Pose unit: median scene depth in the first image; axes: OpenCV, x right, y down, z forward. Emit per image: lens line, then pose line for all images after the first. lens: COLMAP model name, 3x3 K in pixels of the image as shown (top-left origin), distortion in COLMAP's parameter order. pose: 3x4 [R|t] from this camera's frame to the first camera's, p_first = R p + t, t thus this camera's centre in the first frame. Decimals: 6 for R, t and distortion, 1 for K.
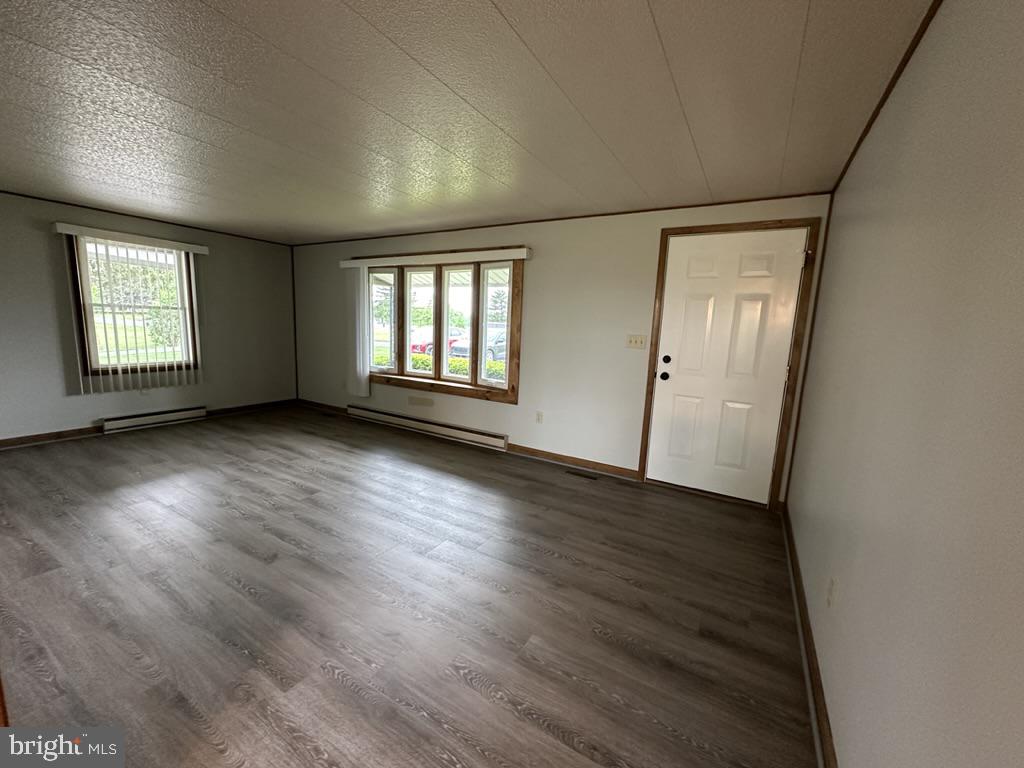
lens RADIAL K [[408.4, 0, 512.3], [0, 408.4, 386.7], [0, 0, 1]] dist [0.000852, 0.000116]
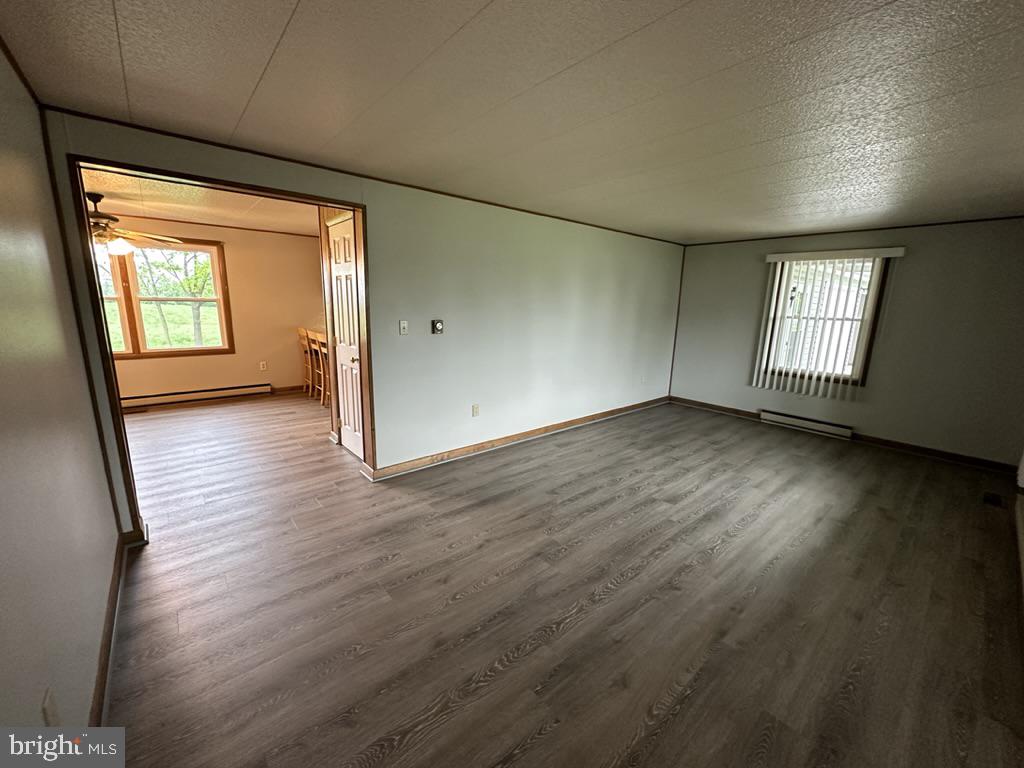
lens RADIAL K [[408.4, 0, 512.3], [0, 408.4, 386.7], [0, 0, 1]] dist [0.000852, 0.000116]
pose [[-0.320487, 0.146932, -0.935788, 0.455033], [-0.182347, 0.959850, 0.213160, -0.131440], [0.929536, 0.238953, -0.280827, 0.737059]]
